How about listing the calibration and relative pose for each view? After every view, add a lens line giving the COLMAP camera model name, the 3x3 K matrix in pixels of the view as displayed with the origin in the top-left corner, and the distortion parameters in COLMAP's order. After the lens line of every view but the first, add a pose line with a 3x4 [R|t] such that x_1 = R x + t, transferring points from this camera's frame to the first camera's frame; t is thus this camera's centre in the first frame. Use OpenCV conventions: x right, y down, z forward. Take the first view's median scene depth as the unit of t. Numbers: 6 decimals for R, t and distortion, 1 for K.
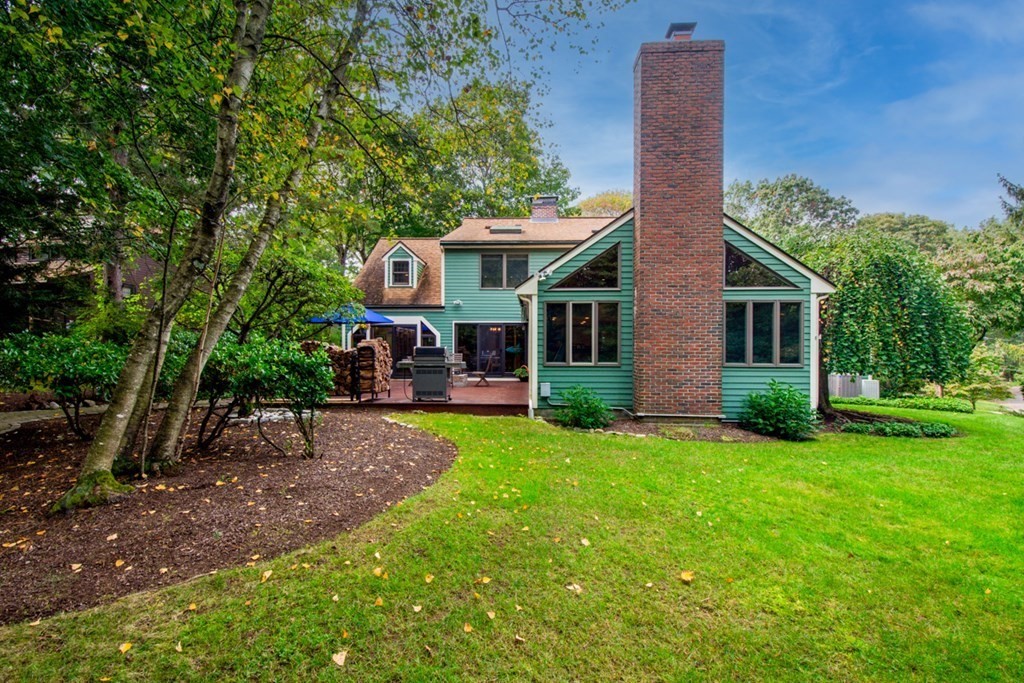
lens RADIAL K [[457.5, 0, 512.6], [0, 457.5, 342.4], [0, 0, 1]] dist [0.011370, -0.000440]
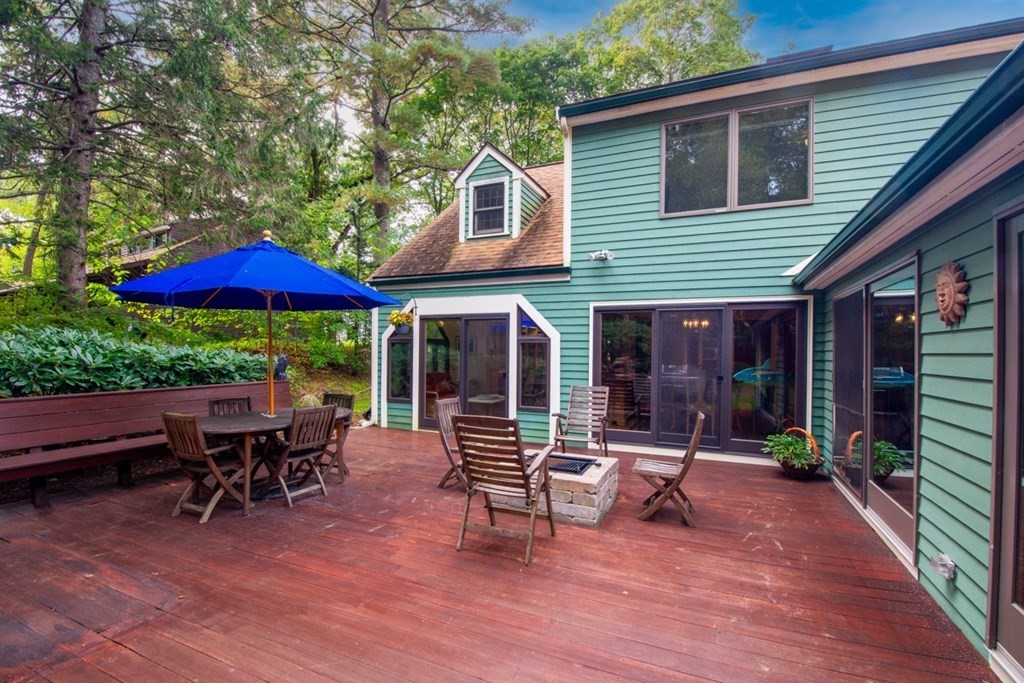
lens RADIAL K [[457.5, 0, 516.6], [0, 457.5, 348.3], [0, 0, 1]] dist [0.011370, -0.000440]
pose [[0.932621, 0.010146, -0.360715, -0.043920], [-0.012356, 0.999916, -0.003820, -0.004065], [0.360646, 0.008019, 0.932668, 0.585920]]
